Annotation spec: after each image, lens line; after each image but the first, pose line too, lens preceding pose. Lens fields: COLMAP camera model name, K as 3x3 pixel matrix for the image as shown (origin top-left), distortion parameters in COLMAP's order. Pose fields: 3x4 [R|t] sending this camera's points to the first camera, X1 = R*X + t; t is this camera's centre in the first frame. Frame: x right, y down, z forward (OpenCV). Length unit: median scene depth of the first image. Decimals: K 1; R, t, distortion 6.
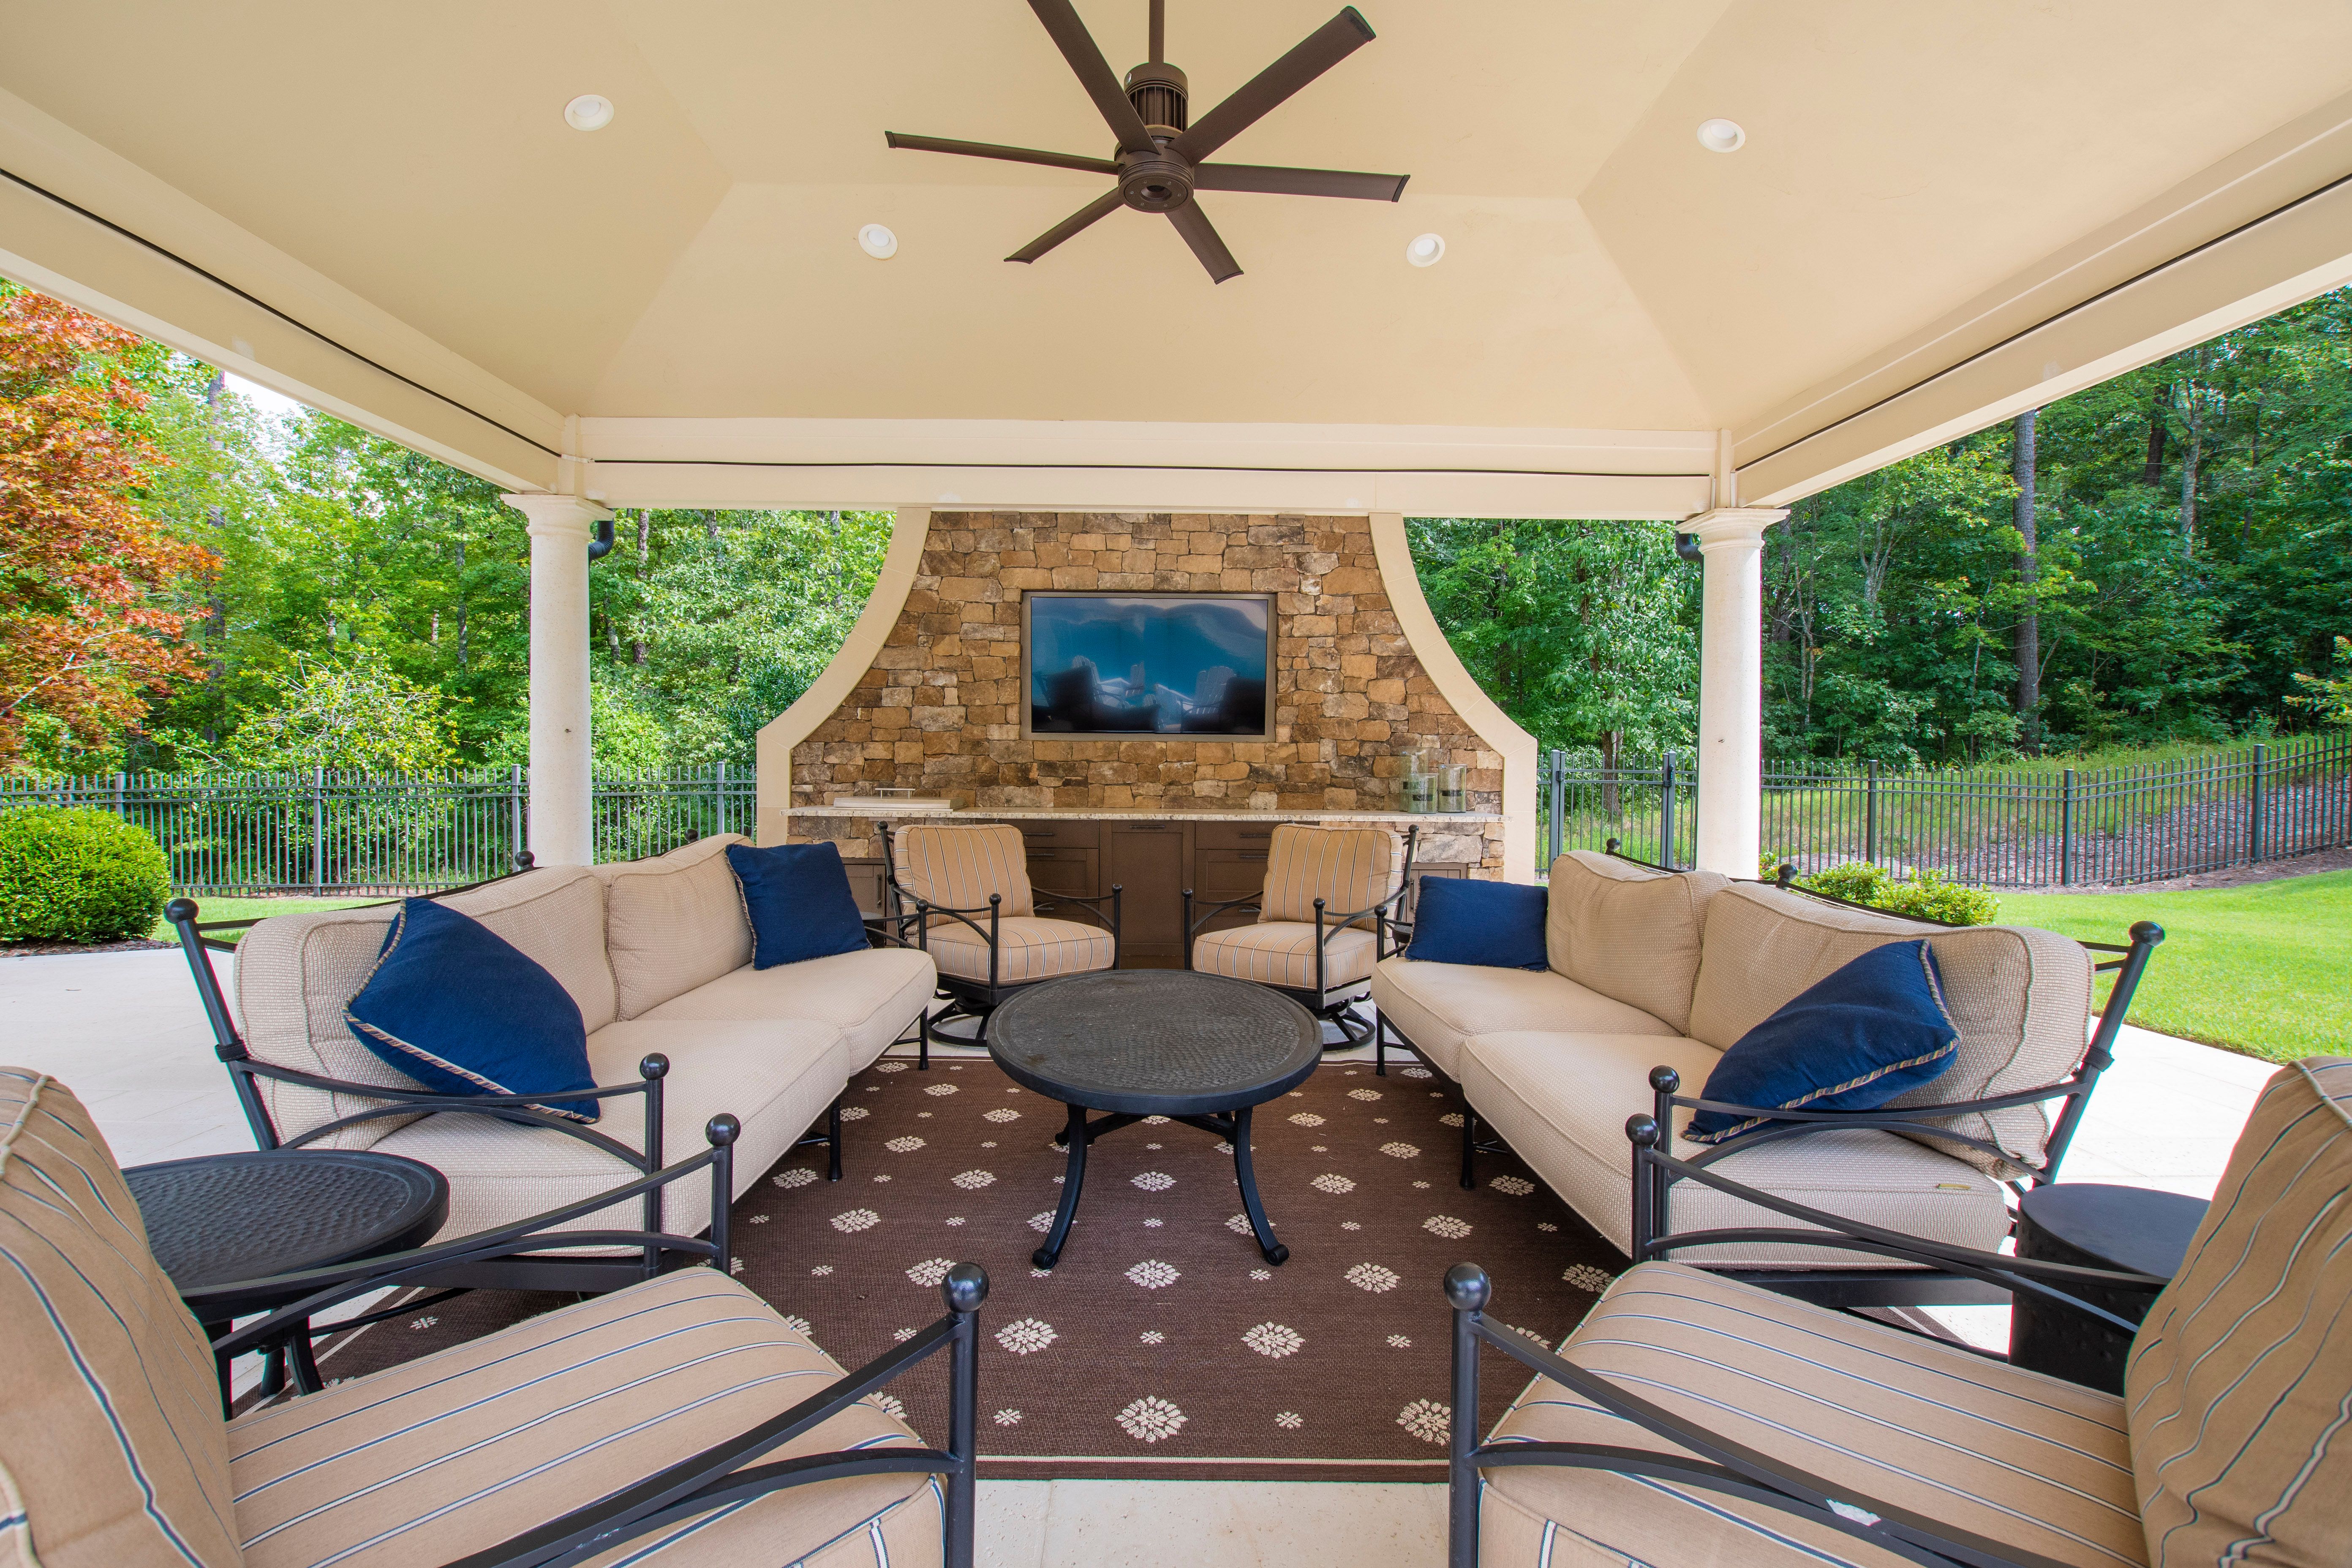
lens RADIAL K [[1099.7, 0, 1171.8], [0, 1099.7, 779.3], [0, 0, 1]] dist [-0.013475, 0.001062]
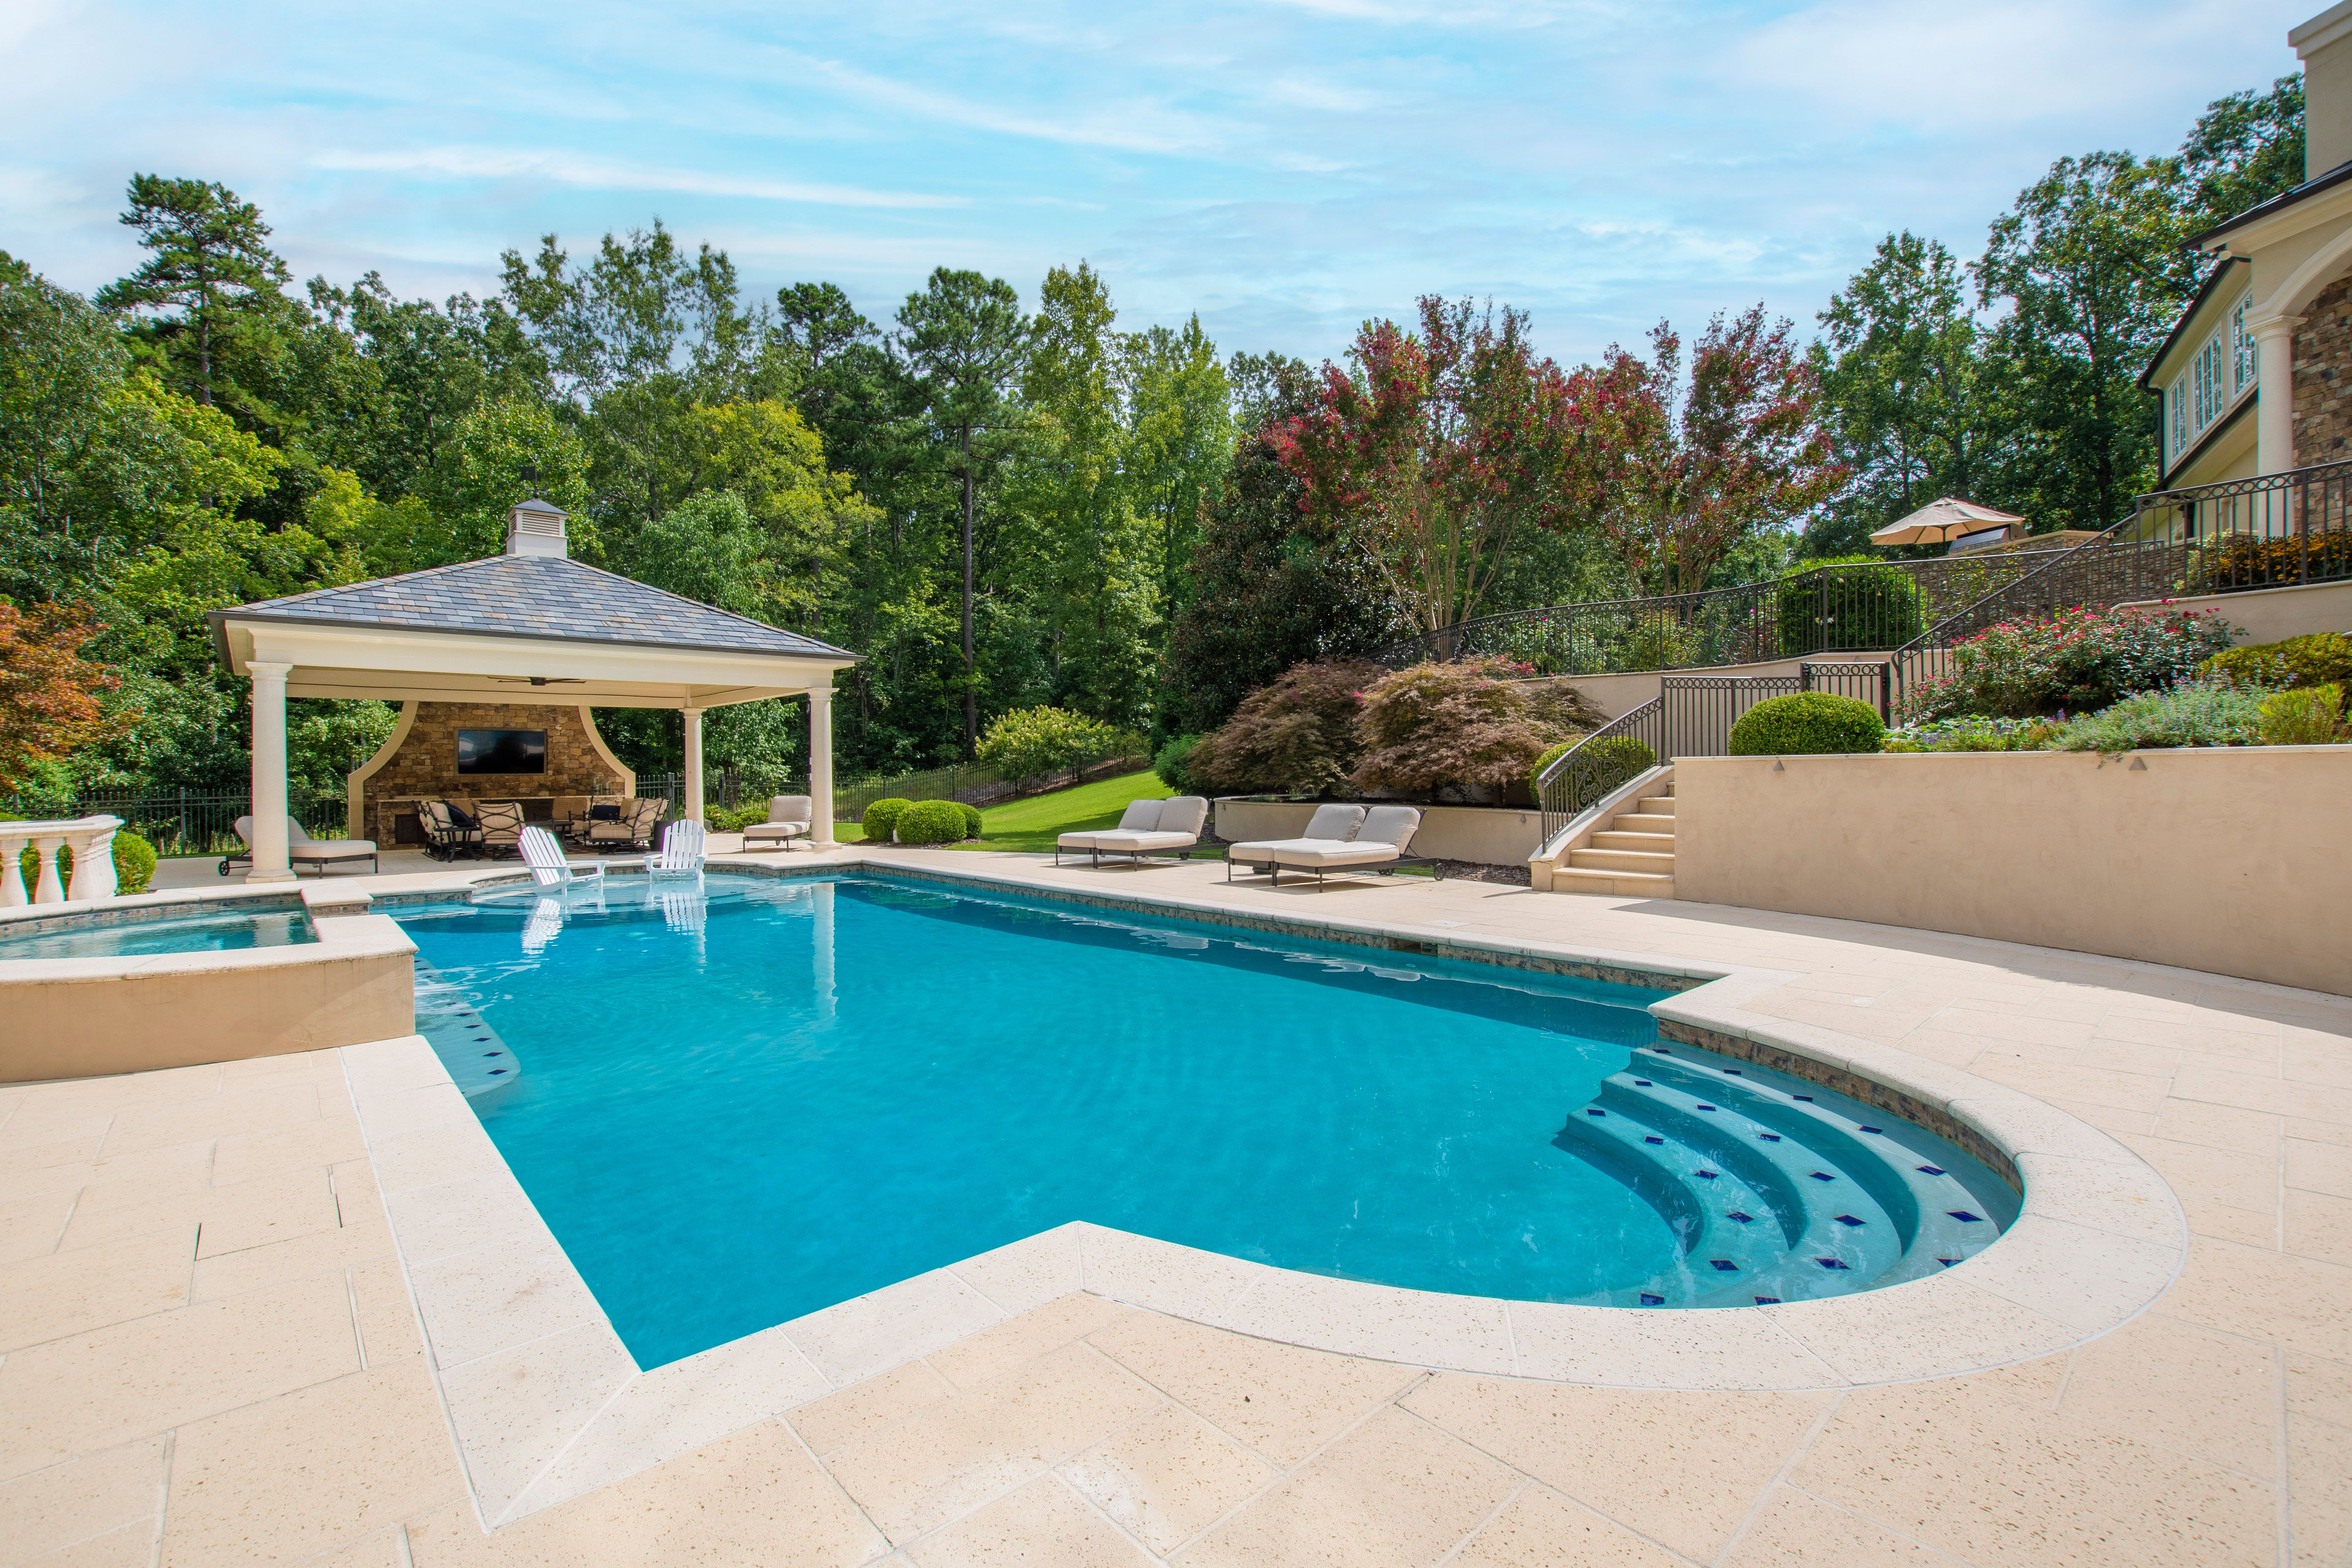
lens RADIAL K [[1099.7, 0, 1168.3], [0, 1099.7, 783.9], [0, 0, 1]] dist [-0.013475, 0.001062]
pose [[0.782068, -0.023159, 0.622762, -0.483701], [0.025190, 0.999667, 0.005542, 0.019547], [-0.622684, 0.011353, 0.782391, -2.649110]]
